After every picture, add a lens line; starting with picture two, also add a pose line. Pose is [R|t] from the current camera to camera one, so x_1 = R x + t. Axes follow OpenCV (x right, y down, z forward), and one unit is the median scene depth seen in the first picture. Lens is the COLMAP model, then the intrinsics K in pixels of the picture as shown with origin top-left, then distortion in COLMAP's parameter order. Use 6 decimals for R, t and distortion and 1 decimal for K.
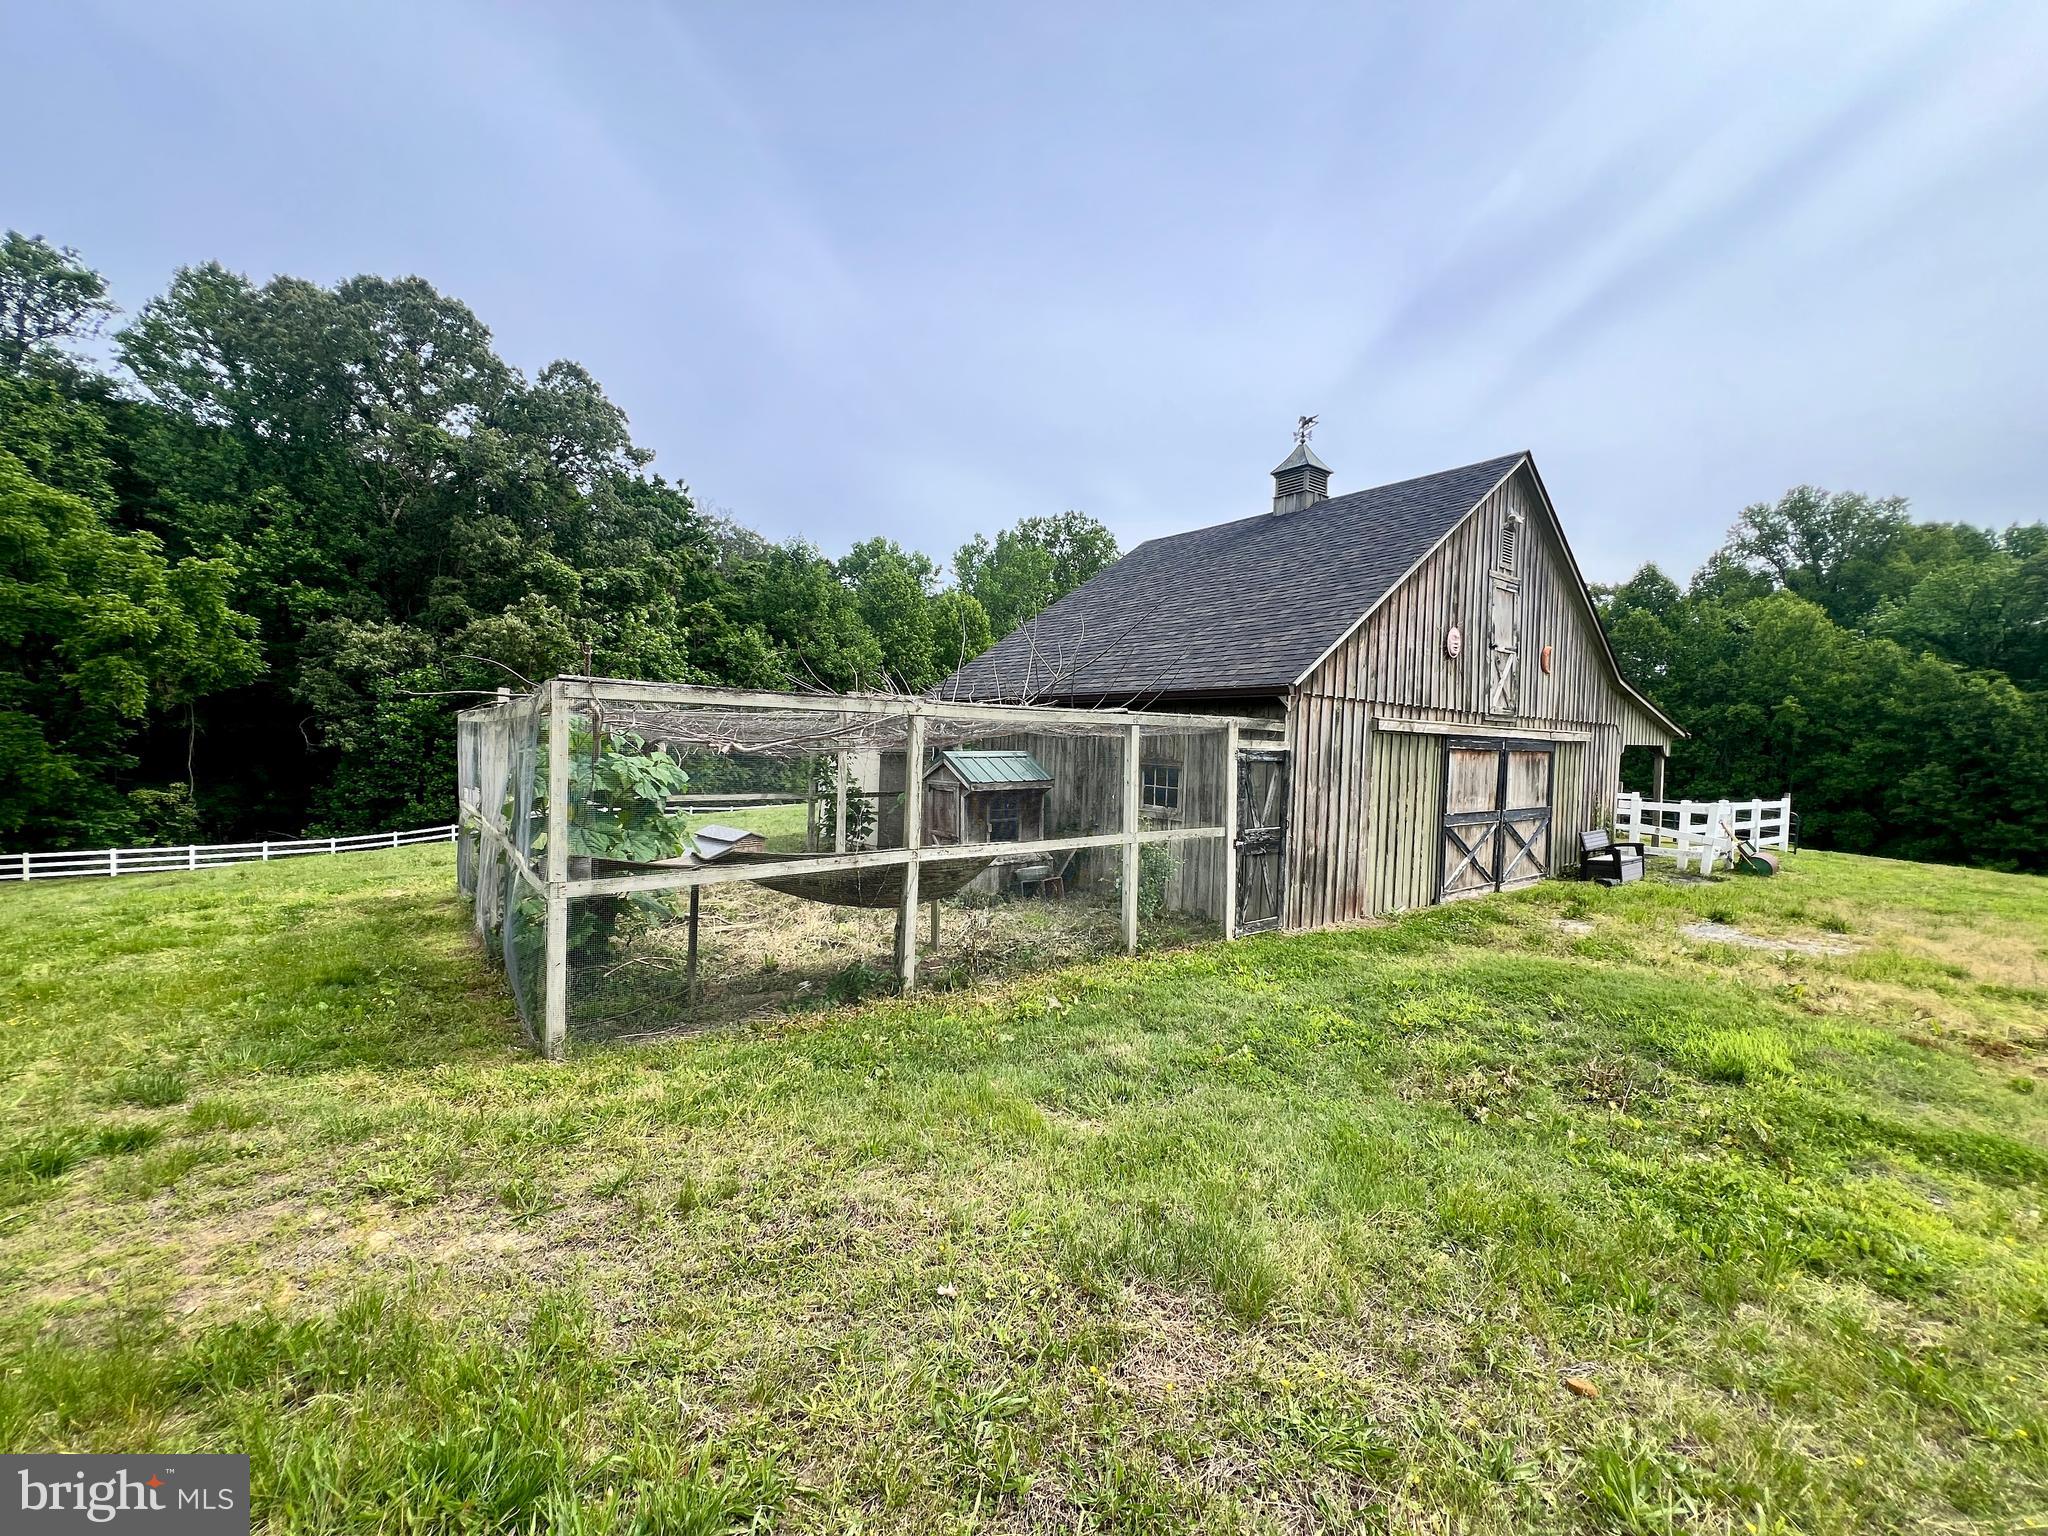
lens RADIAL K [[866.0, 0, 1024.0], [0, 866.0, 768.0], [0, 0, 1]] dist [-0.001207, 0.000437]
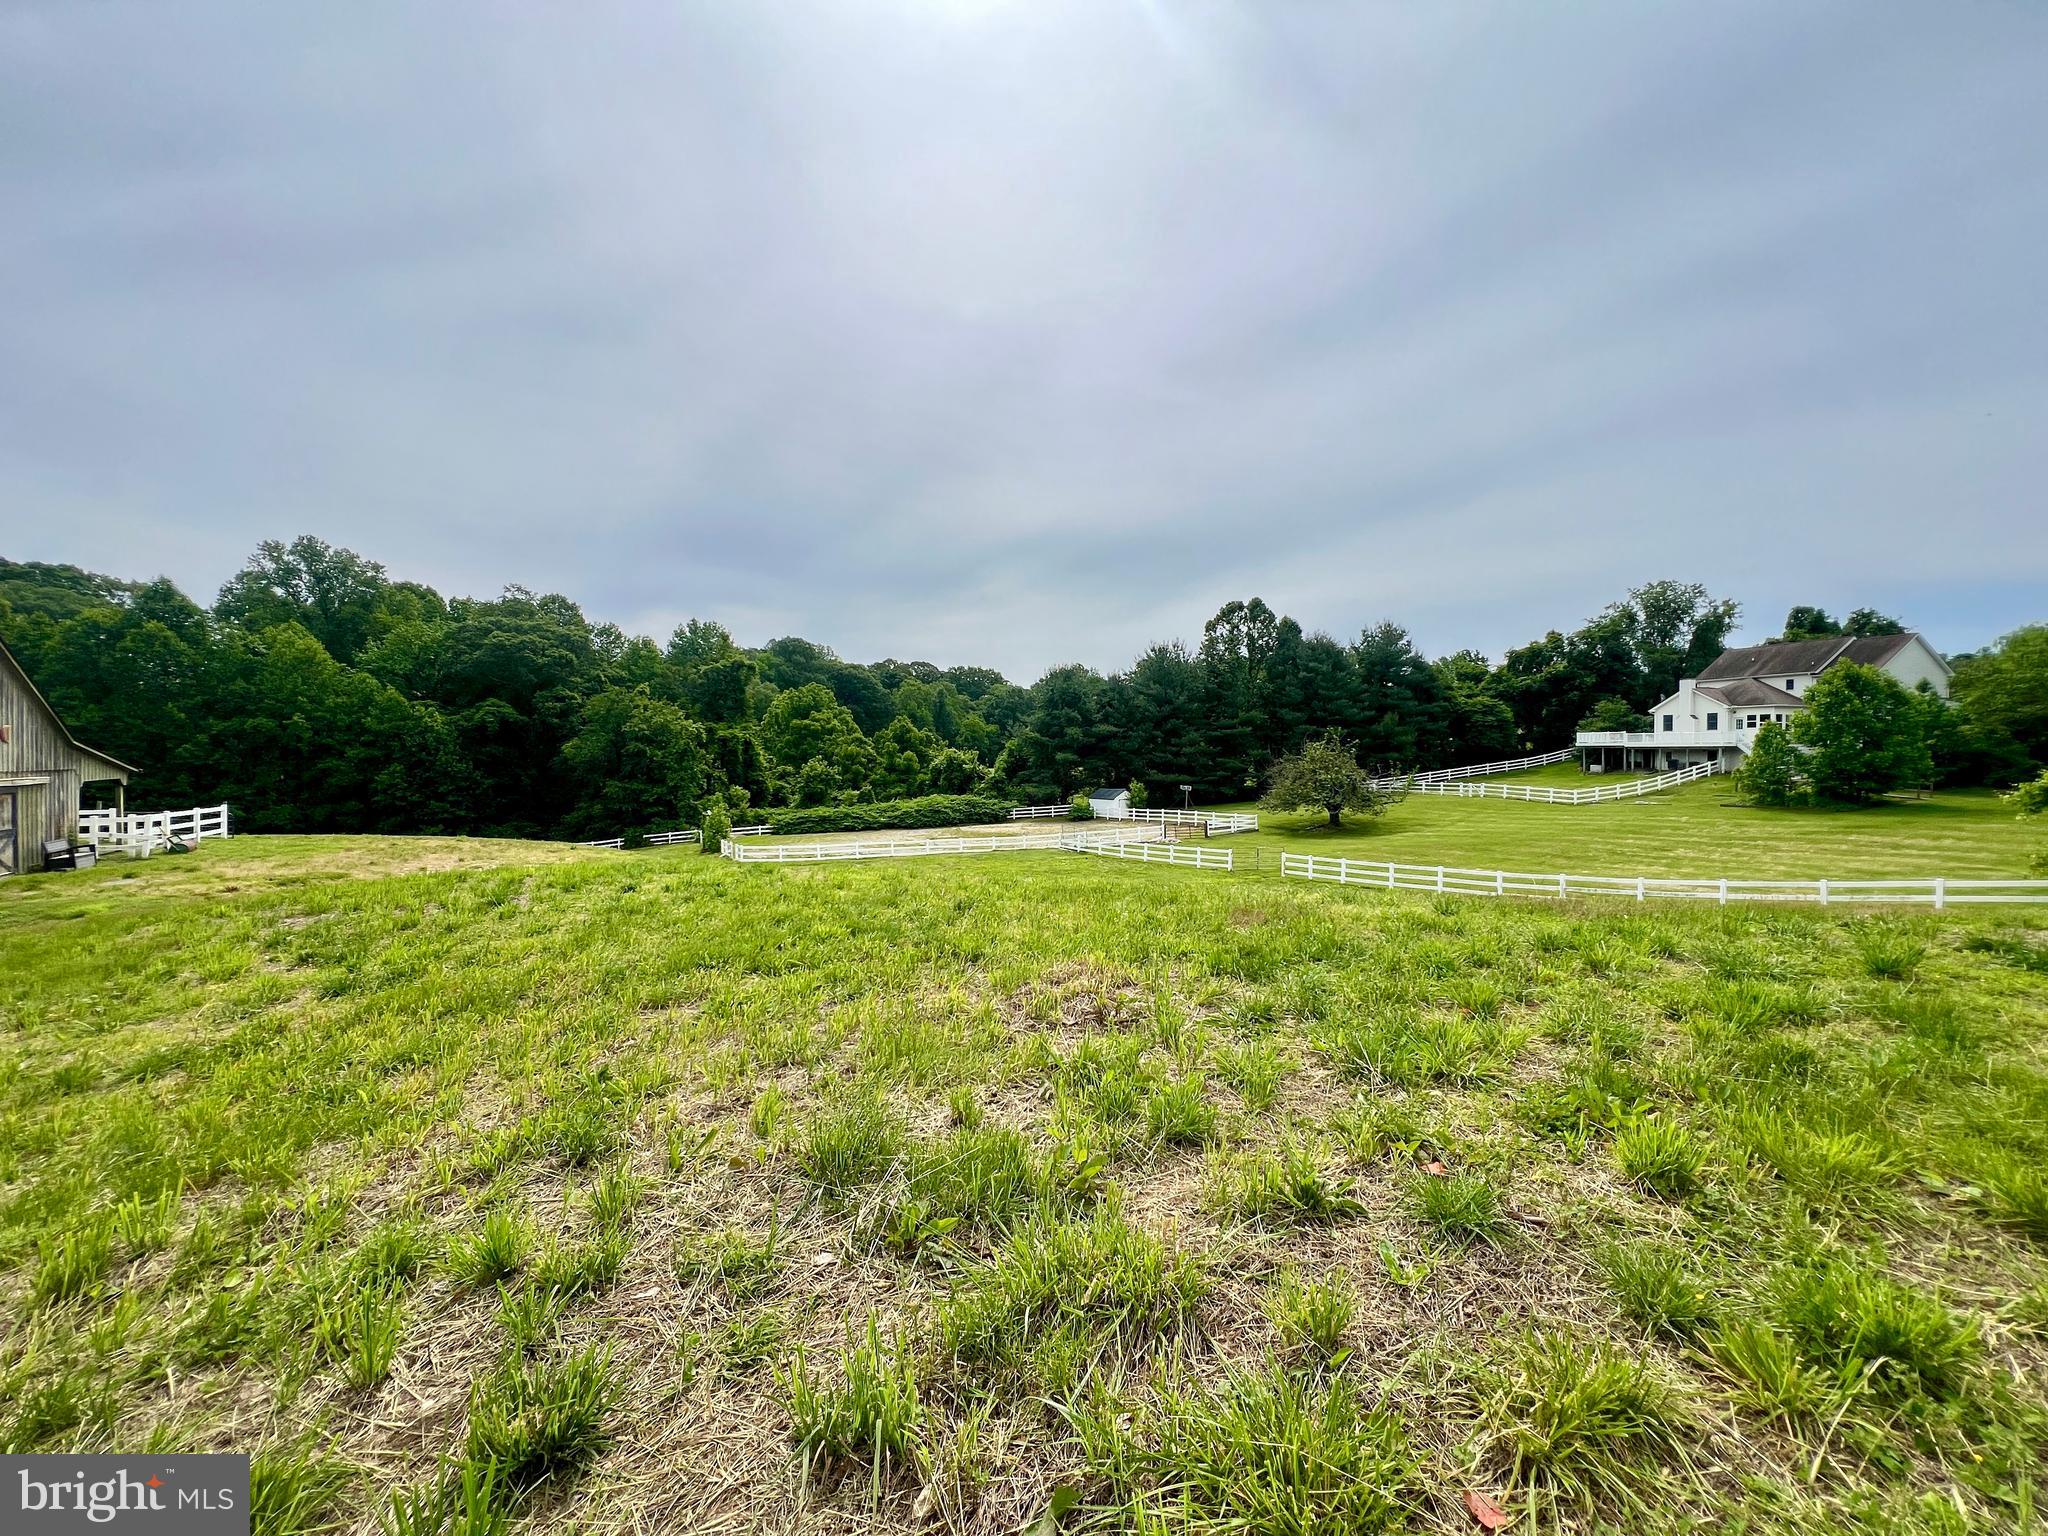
lens RADIAL K [[834.7, 0, 1024.0], [0, 834.7, 768.0], [0, 0, 1]] dist [-0.002219, 0.000250]
pose [[0.169936, -0.042909, 0.984520, -0.135793], [0.034334, 0.998703, 0.037601, -0.014240], [-0.984857, 0.027413, 0.171189, -0.256997]]
